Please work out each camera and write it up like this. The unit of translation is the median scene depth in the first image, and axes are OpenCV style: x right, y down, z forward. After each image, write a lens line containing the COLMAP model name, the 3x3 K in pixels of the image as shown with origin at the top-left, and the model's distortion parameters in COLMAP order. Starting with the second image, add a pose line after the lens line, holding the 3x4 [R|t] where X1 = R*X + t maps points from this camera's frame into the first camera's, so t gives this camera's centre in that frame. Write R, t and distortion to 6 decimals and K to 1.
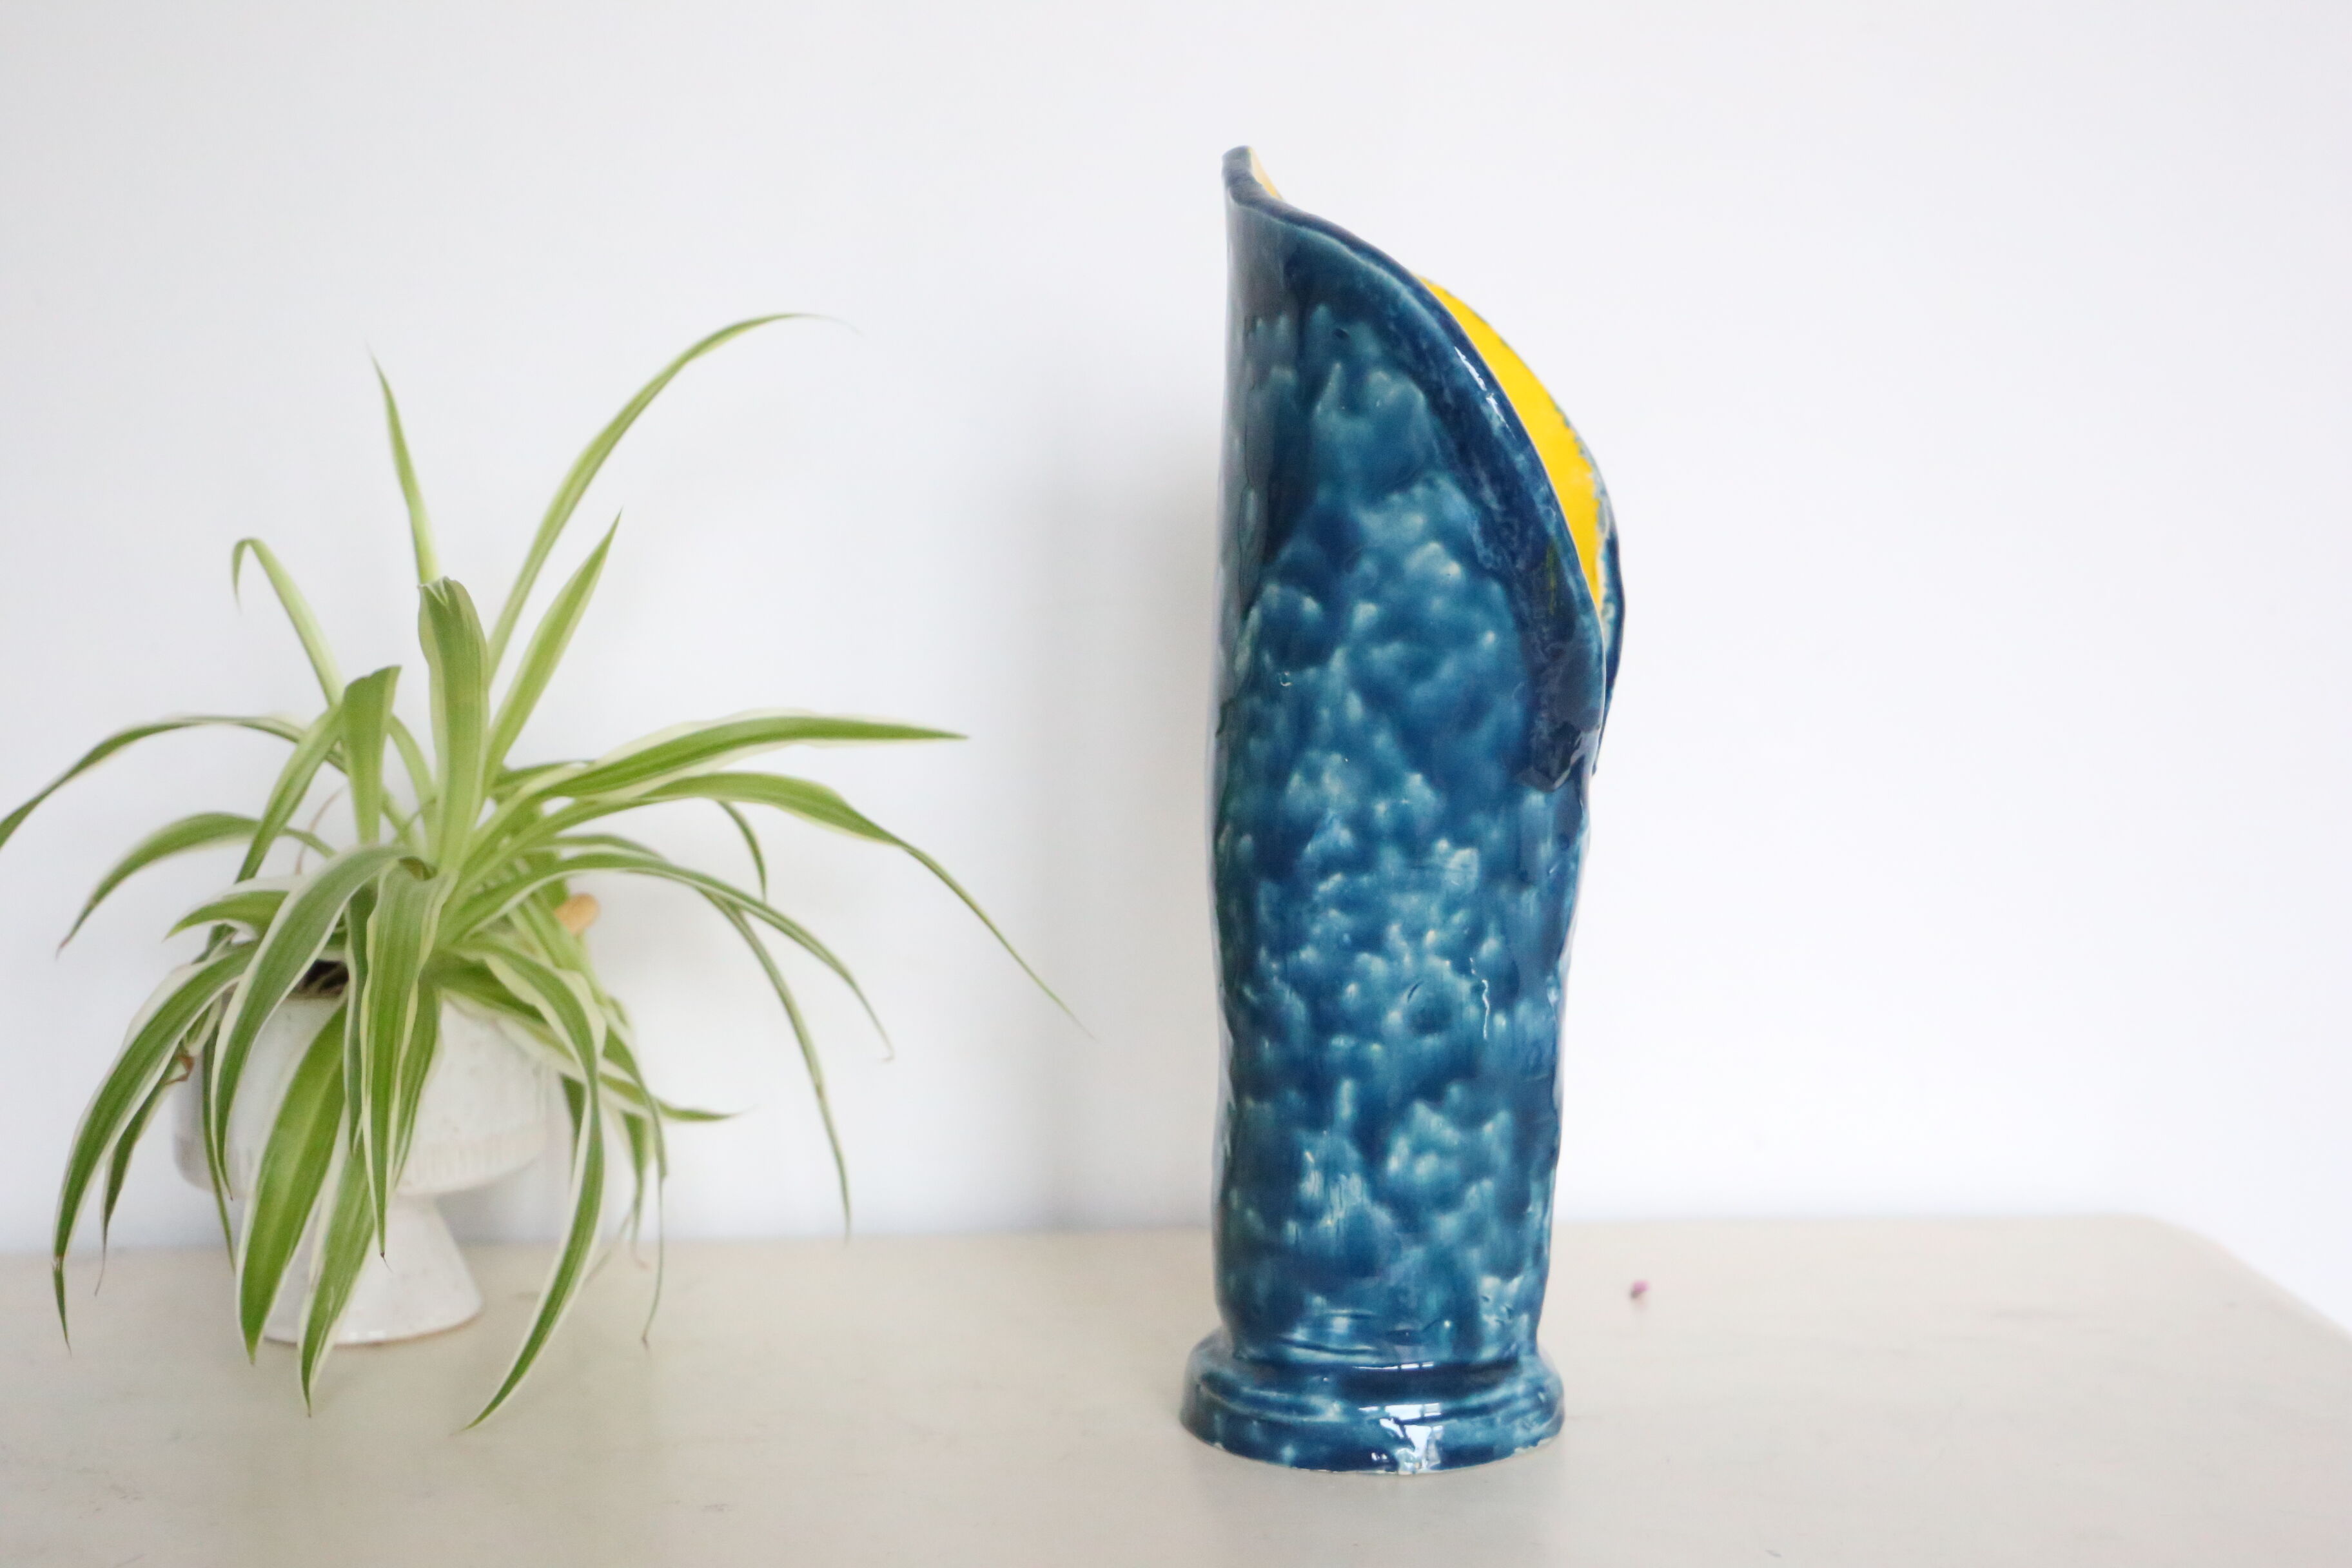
lens RADIAL K [[3211.4, 0, 1176.0], [0, 3211.4, 784.0], [0, 0, 1]] dist [0.049831, 0.066250]
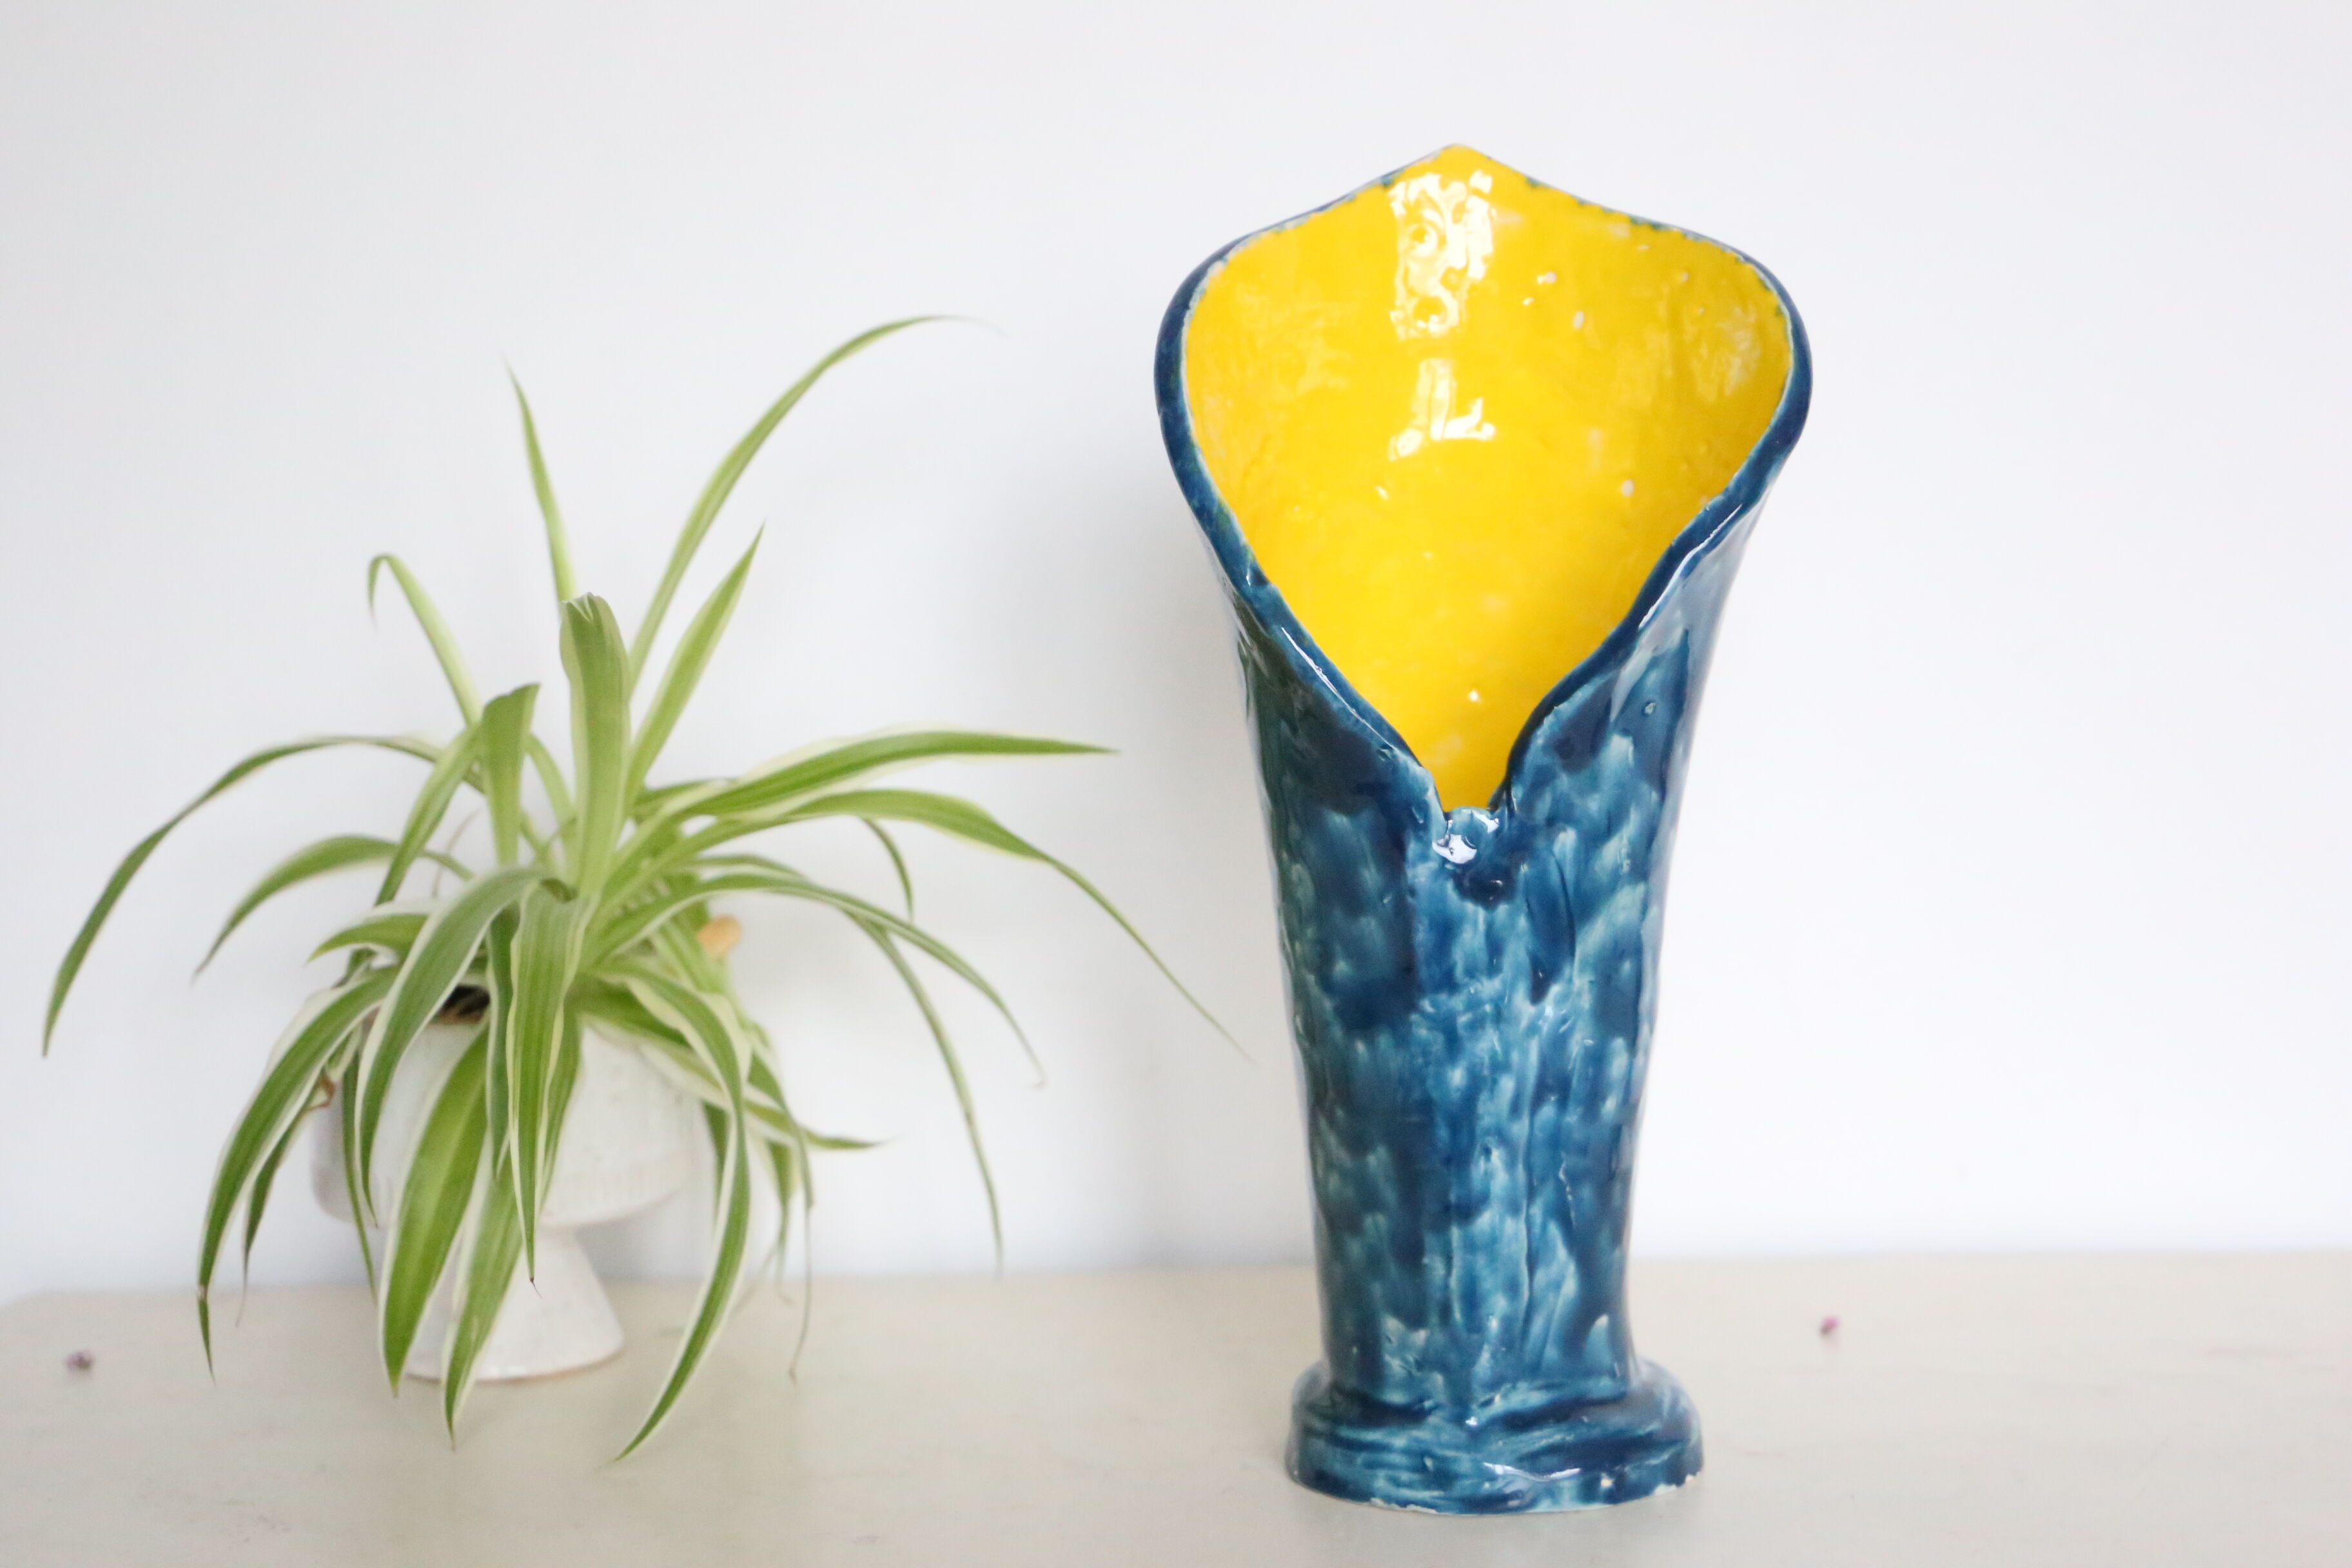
lens RADIAL K [[3612.6, 0, 1176.0], [0, 3612.6, 784.0], [0, 0, 1]] dist [0.113250, 0.017487]
pose [[0.998578, -0.009757, -0.052413, 0.009672], [0.009240, 0.999906, -0.010107, 0.006772], [0.052507, 0.009608, 0.998574, -0.088066]]
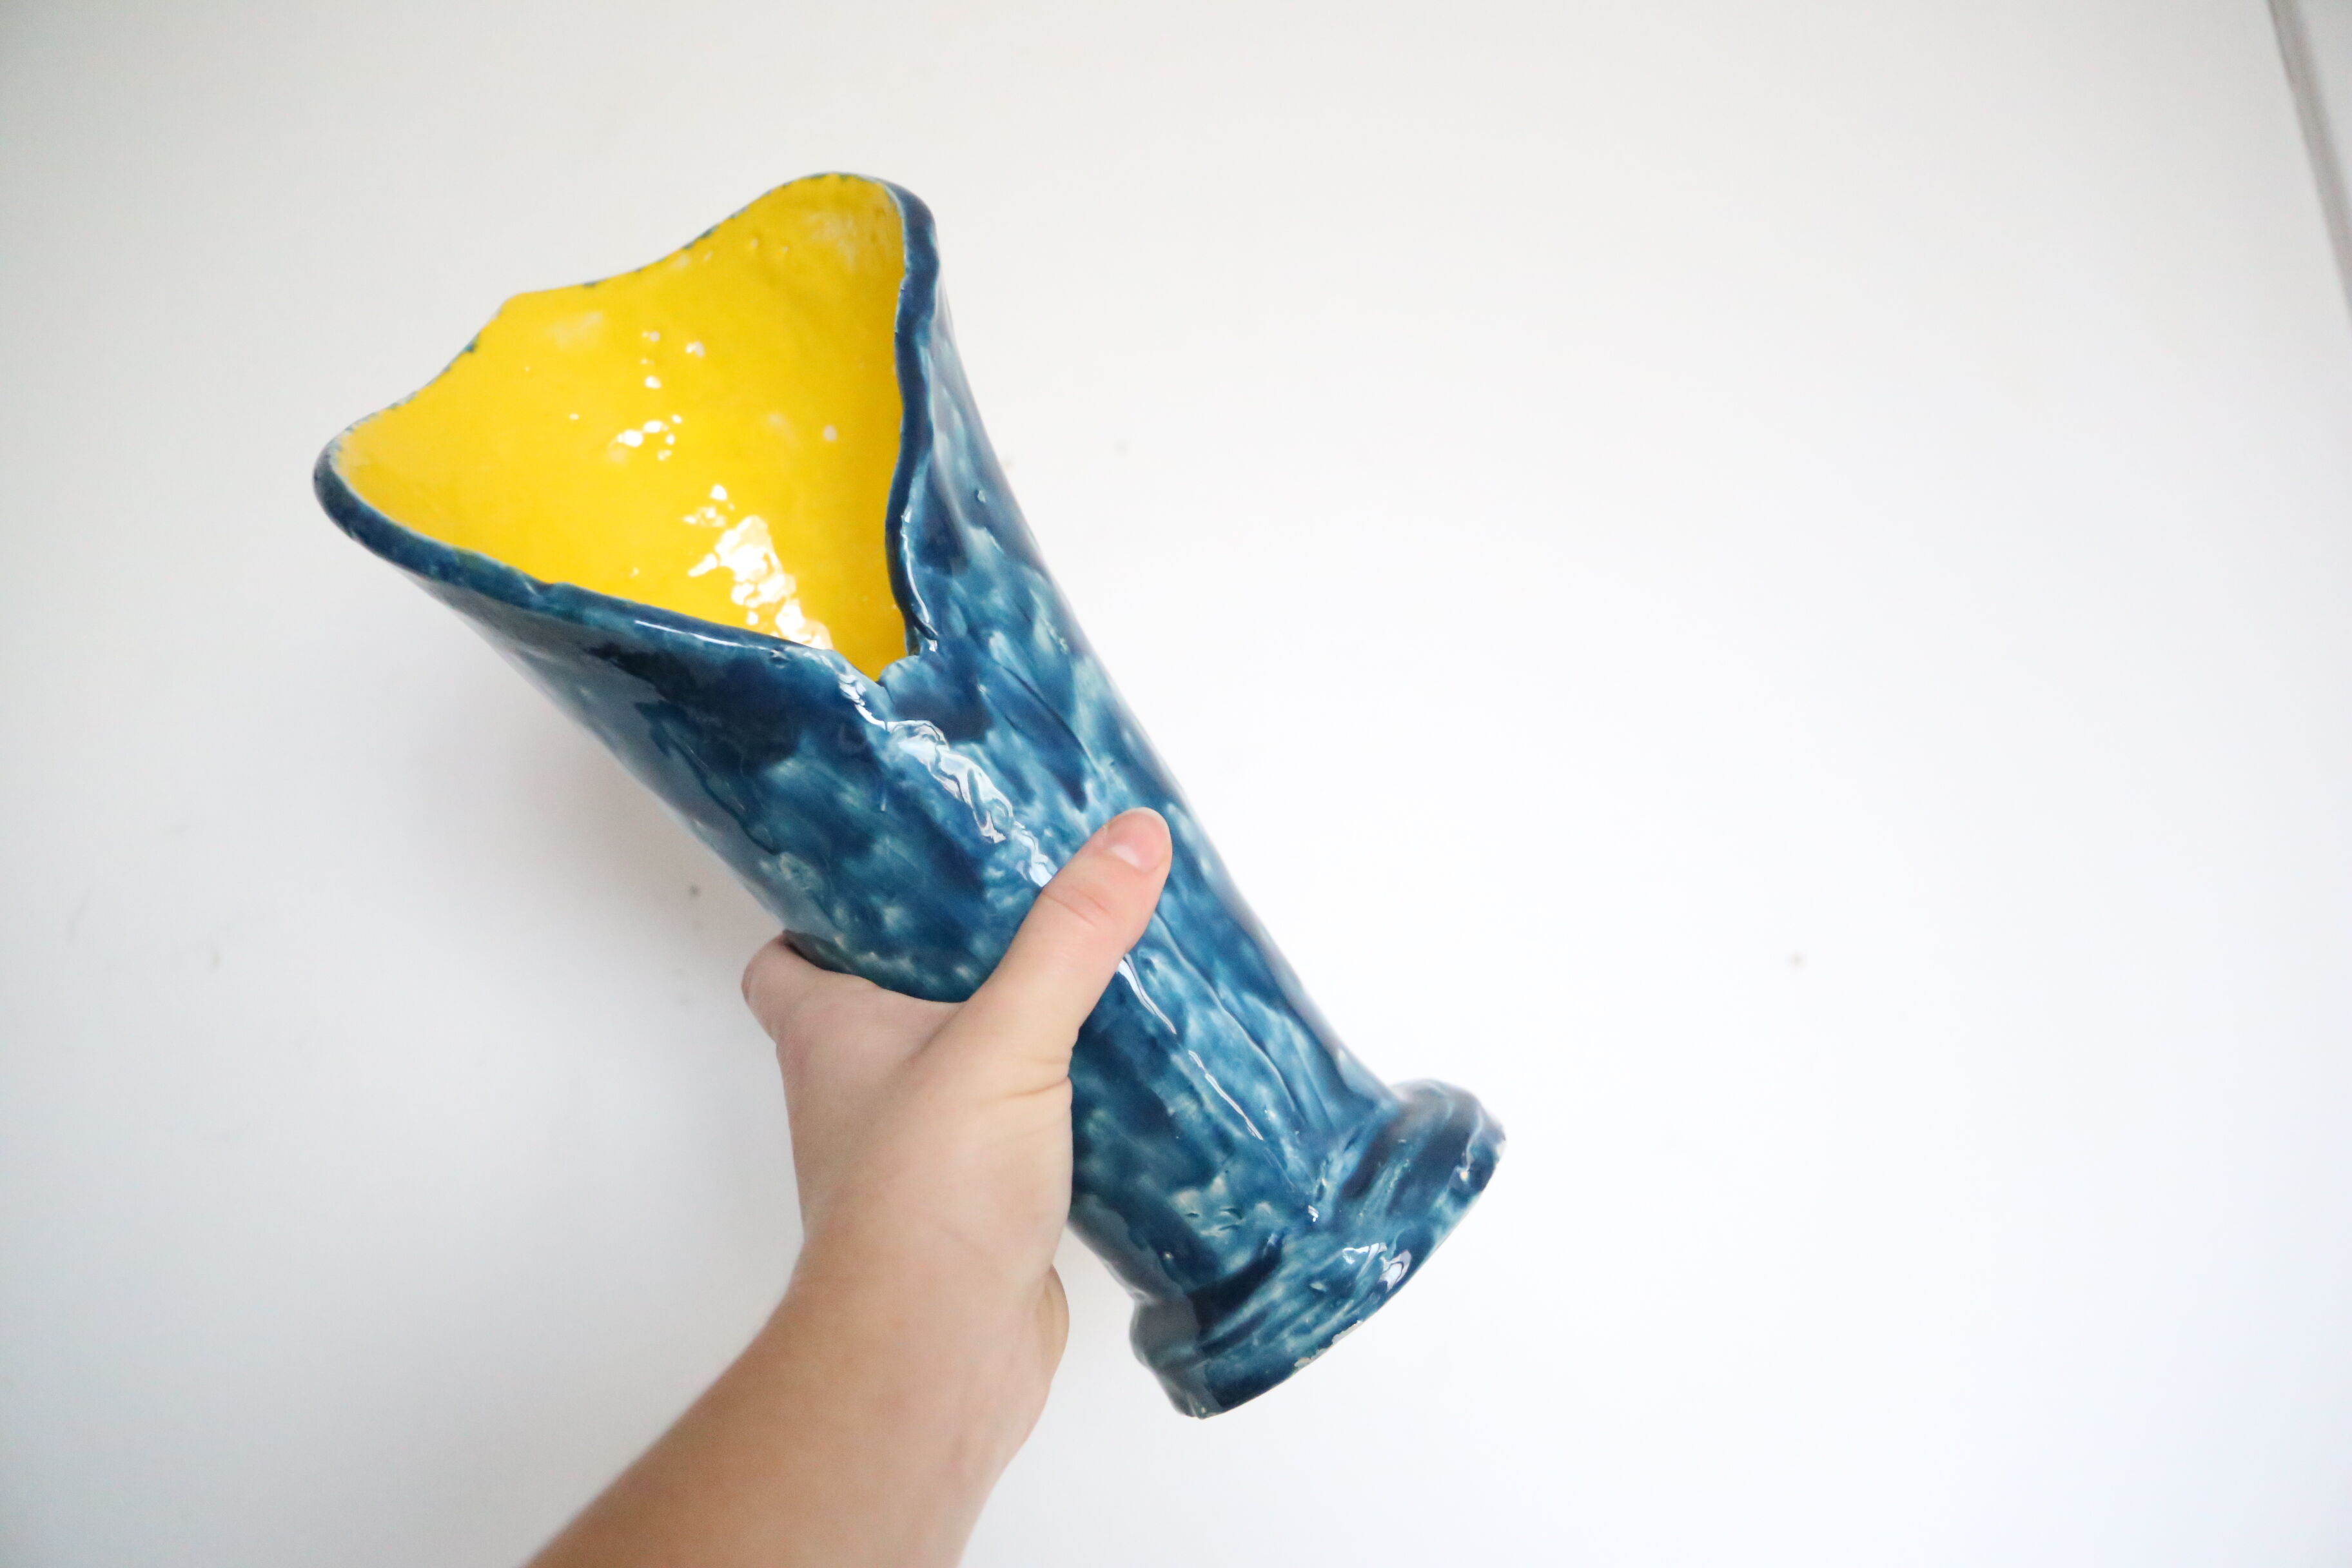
lens RADIAL K [[1627.2, 0, 1180.3], [0, 1627.2, 754.4], [0, 0, 1]] dist [-0.125989, 0.000223]
pose [[0.740302, -0.582157, 0.336225, -0.635134], [0.648042, 0.751026, -0.126499, 1.074937], [-0.178871, 0.311535, 0.933248, 5.905311]]
